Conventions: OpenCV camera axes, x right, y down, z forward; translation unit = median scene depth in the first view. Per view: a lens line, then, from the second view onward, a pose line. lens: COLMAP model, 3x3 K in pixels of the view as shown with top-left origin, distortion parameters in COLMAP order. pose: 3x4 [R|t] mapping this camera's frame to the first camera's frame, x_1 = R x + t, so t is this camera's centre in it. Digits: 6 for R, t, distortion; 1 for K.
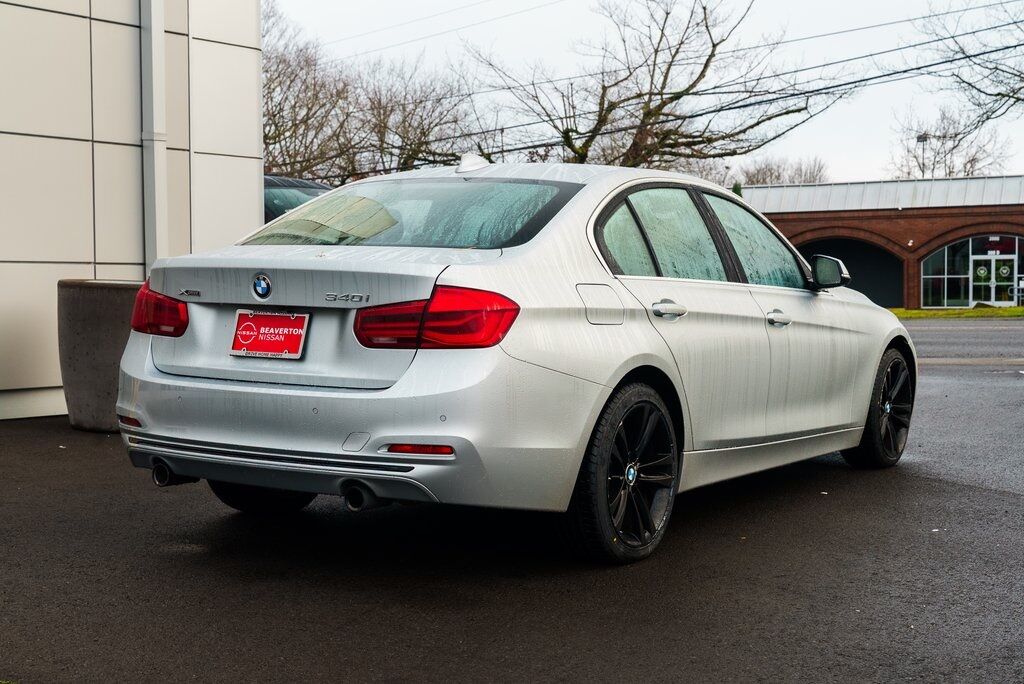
lens RADIAL K [[1499.5, 0, 511.8], [0, 1499.5, 339.2], [0, 0, 1]] dist [0.076735, 0.000000]
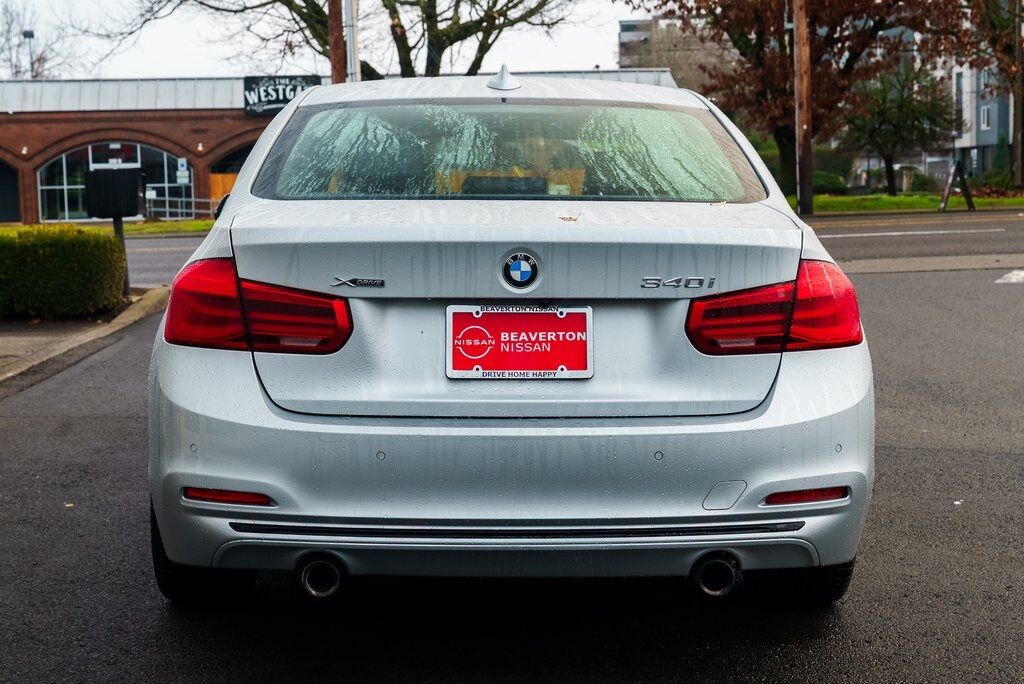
lens RADIAL K [[1600.0, 0, 517.3], [0, 1600.0, 333.7], [0, 0, 1]] dist [0.033622, 0.000000]
pose [[0.823977, -0.066559, 0.562700, -0.062009], [0.037409, 0.997300, 0.063187, -0.005714], [-0.565387, -0.031015, 0.824243, 0.048676]]
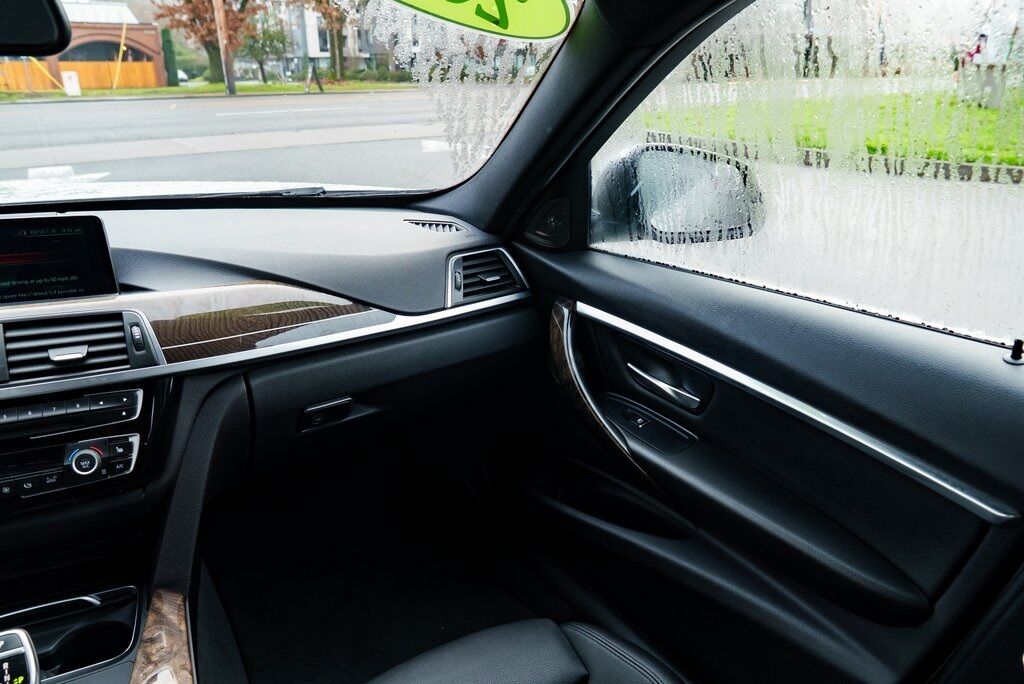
lens RADIAL K [[693.2, 0, 507.1], [0, 693.2, 345.5], [0, 0, 1]] dist [-0.028403, 0.021457]
pose [[0.392746, -0.336947, 0.855697, 0.007669], [0.028929, 0.934529, 0.354711, -0.010741], [-0.919192, -0.114556, 0.376780, 0.149550]]
